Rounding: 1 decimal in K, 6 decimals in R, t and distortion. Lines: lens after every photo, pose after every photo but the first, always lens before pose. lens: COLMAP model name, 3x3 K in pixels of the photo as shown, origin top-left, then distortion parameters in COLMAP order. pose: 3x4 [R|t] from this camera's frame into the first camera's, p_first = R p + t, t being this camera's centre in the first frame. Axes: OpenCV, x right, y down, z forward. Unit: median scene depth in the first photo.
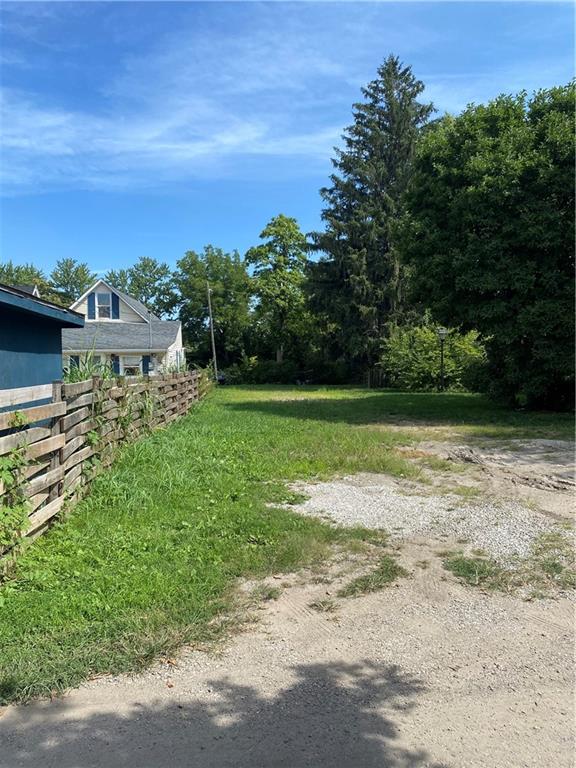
lens RADIAL K [[583.6, 0, 286.8], [0, 583.6, 388.0], [0, 0, 1]] dist [0.038751, 0.003334]
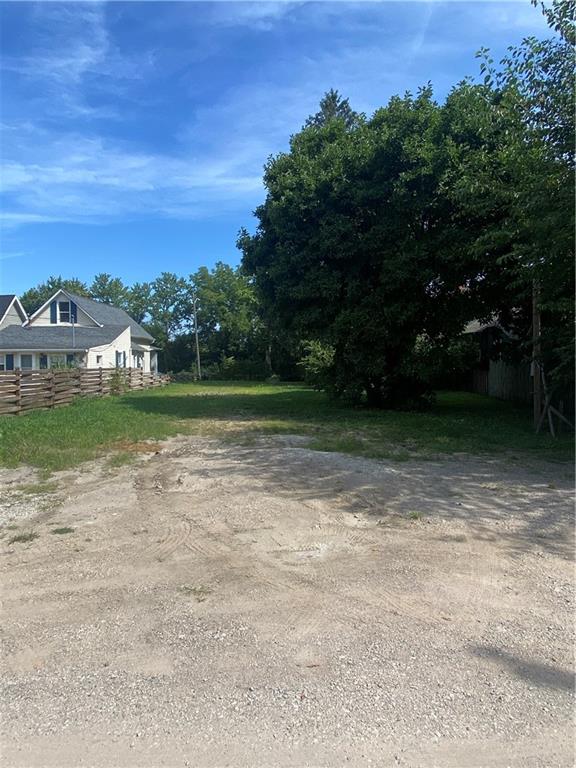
lens RADIAL K [[492.8, 0, 289.1], [0, 492.8, 384.0], [0, 0, 1]] dist [0.036025, -0.006424]
pose [[0.996628, 0.013554, -0.080924, 0.086233], [-0.013482, 0.999908, 0.001433, -0.001651], [0.080936, -0.000337, 0.996719, 0.019729]]
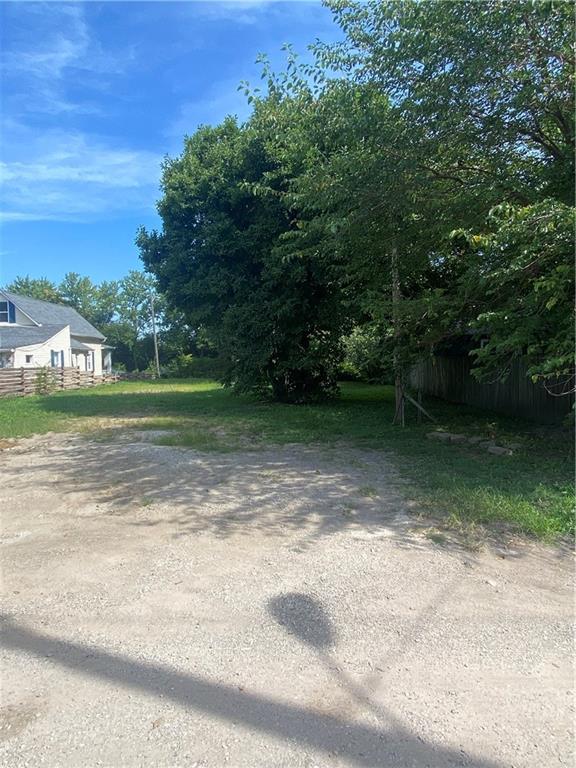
lens RADIAL K [[492.8, 0, 289.2], [0, 492.8, 385.7], [0, 0, 1]] dist [0.036025, -0.006424]
pose [[0.998029, -0.002596, -0.062698, 0.126353], [0.003363, 0.999921, 0.012120, -0.001545], [0.062662, -0.012307, 0.997959, 0.018523]]
